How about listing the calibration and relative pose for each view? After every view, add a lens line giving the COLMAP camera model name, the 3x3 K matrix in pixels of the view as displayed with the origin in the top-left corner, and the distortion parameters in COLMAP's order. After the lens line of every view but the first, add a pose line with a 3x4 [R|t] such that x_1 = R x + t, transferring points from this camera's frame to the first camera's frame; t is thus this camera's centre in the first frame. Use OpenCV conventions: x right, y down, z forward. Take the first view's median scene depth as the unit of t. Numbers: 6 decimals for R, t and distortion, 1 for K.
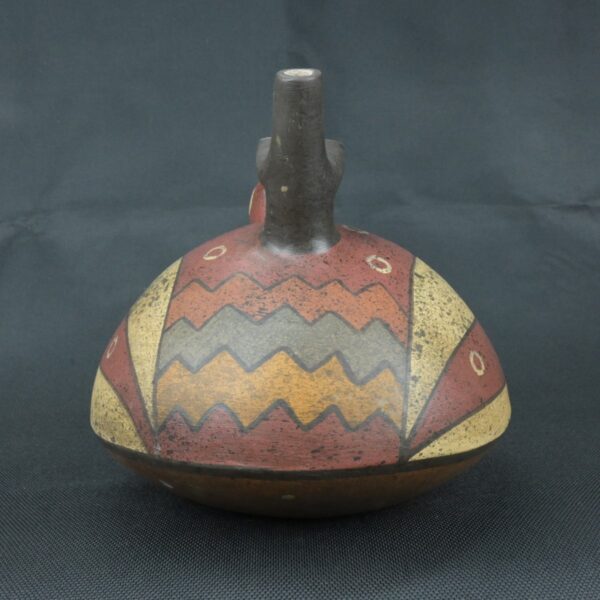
lens RADIAL K [[620.6, 0, 300.0], [0, 620.6, 300.0], [0, 0, 1]] dist [0.007862, -0.006954]
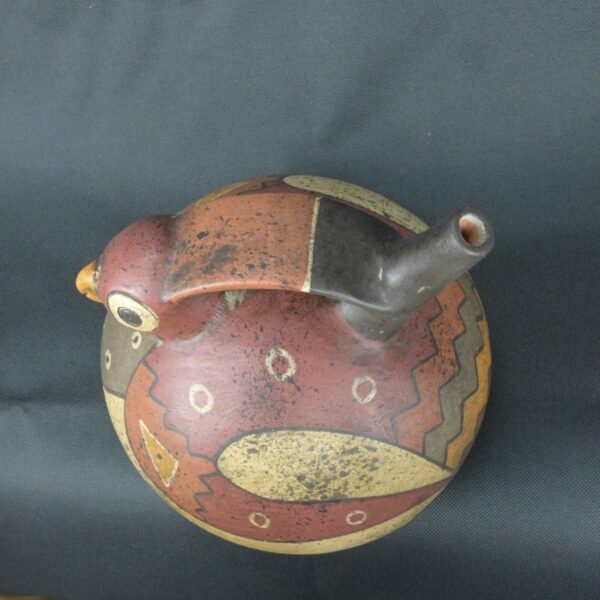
lens RADIAL K [[620.6, 0, 300.0], [0, 620.6, 300.0], [0, 0, 1]] dist [0.007862, -0.006954]
pose [[0.136519, -0.906634, 0.399221, -0.467059], [0.173399, 0.418642, 0.891444, -1.141099], [-0.975344, -0.052475, 0.214362, 1.059818]]
